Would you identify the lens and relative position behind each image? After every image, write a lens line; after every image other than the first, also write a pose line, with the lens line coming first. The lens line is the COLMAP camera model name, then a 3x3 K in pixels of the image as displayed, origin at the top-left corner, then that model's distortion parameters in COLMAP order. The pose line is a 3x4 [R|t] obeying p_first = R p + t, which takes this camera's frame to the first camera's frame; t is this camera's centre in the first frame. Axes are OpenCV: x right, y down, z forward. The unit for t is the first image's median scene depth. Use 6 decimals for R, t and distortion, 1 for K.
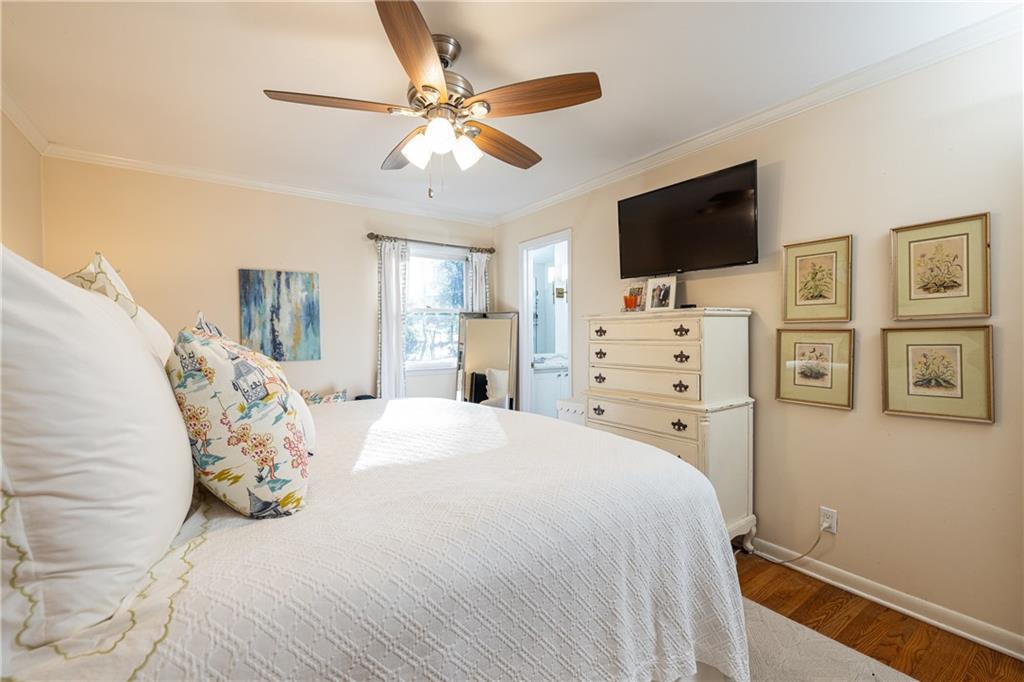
lens RADIAL K [[448.7, 0, 510.2], [0, 448.7, 342.9], [0, 0, 1]] dist [-0.002777, -0.000517]
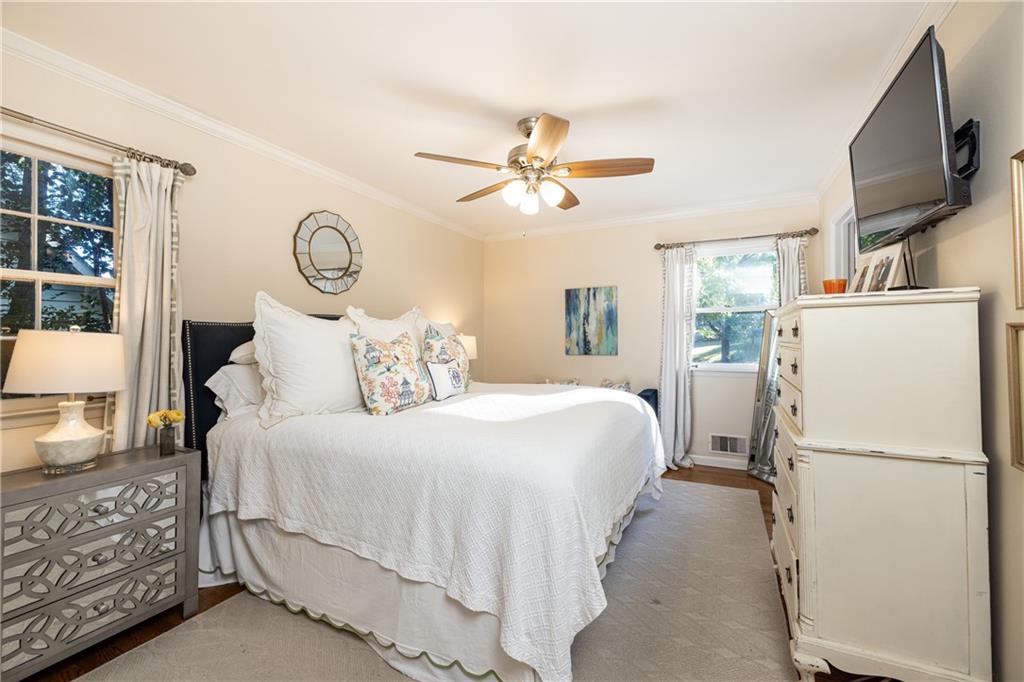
lens RADIAL K [[448.7, 0, 509.3], [0, 448.7, 330.7], [0, 0, 1]] dist [-0.002777, -0.000517]
pose [[0.433869, -0.009034, -0.900931, 0.592565], [-0.016319, 0.999707, -0.017884, -0.003801], [0.900828, 0.022462, 0.433594, 0.206288]]
